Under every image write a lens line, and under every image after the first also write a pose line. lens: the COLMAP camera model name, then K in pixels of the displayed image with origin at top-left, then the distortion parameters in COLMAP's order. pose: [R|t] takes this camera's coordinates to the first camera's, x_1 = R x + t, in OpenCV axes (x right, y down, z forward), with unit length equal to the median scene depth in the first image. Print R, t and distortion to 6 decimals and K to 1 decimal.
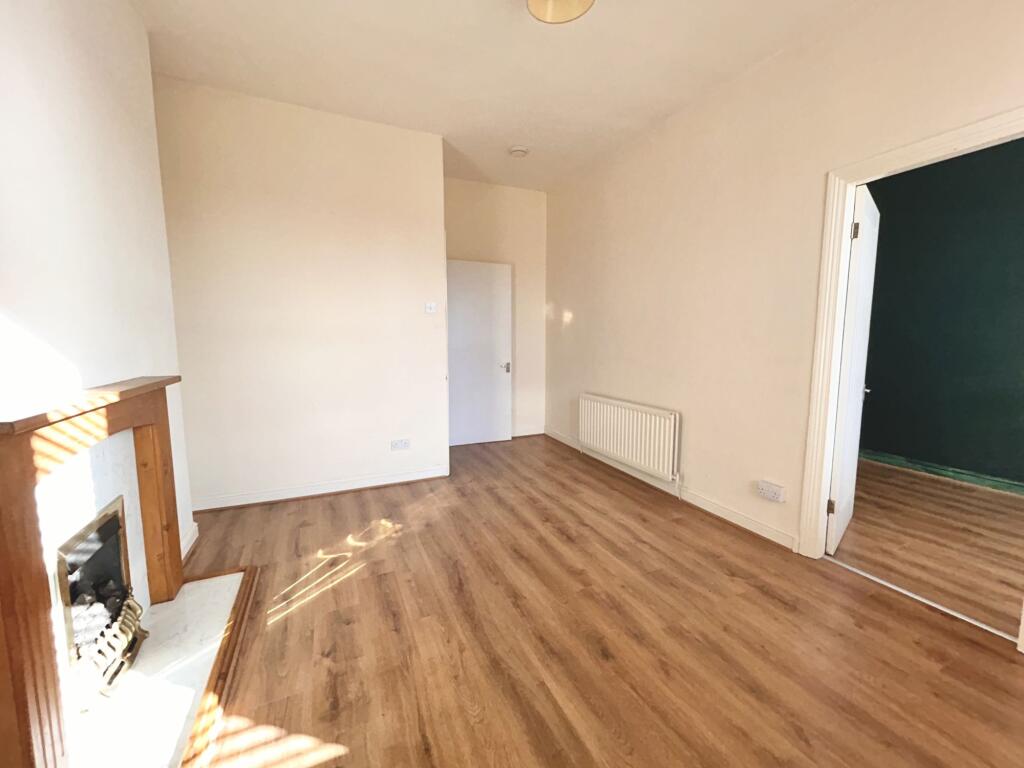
lens RADIAL K [[414.4, 0, 514.7], [0, 414.4, 381.0], [0, 0, 1]] dist [0.003289, 0.000242]
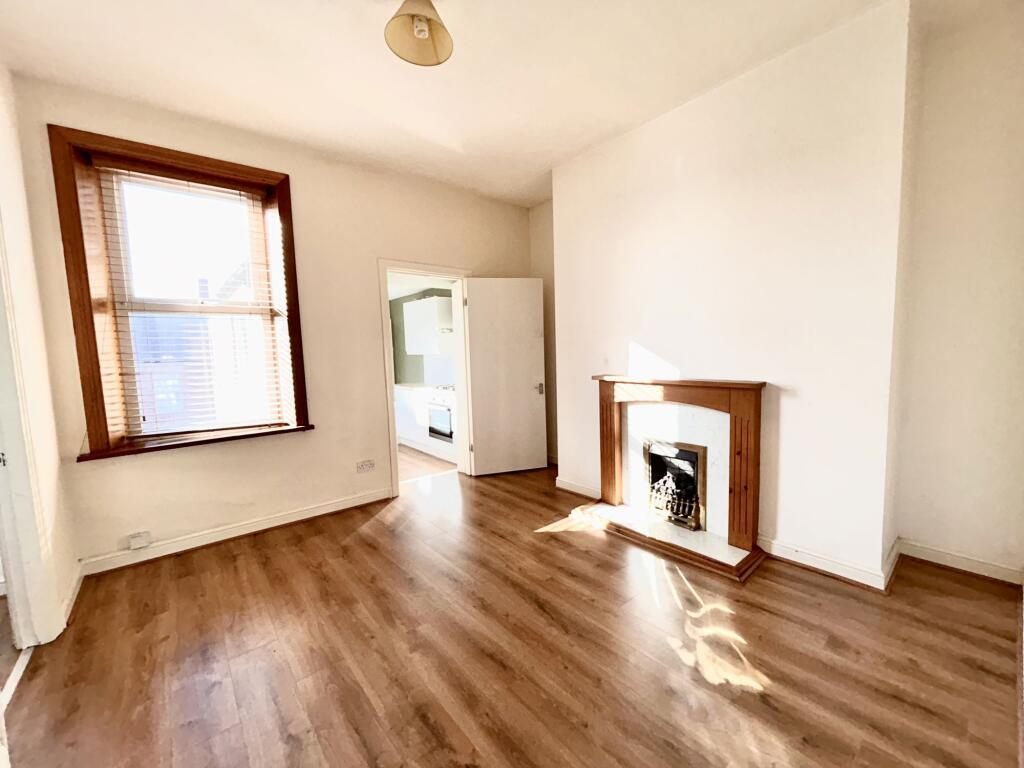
lens RADIAL K [[414.4, 0, 514.1], [0, 414.4, 381.3], [0, 0, 1]] dist [0.003289, 0.000242]
pose [[-0.963163, 0.054097, -0.263421, 0.165183], [0.002122, 0.981055, 0.193715, -0.234876], [0.268910, 0.186021, -0.945031, 1.799616]]
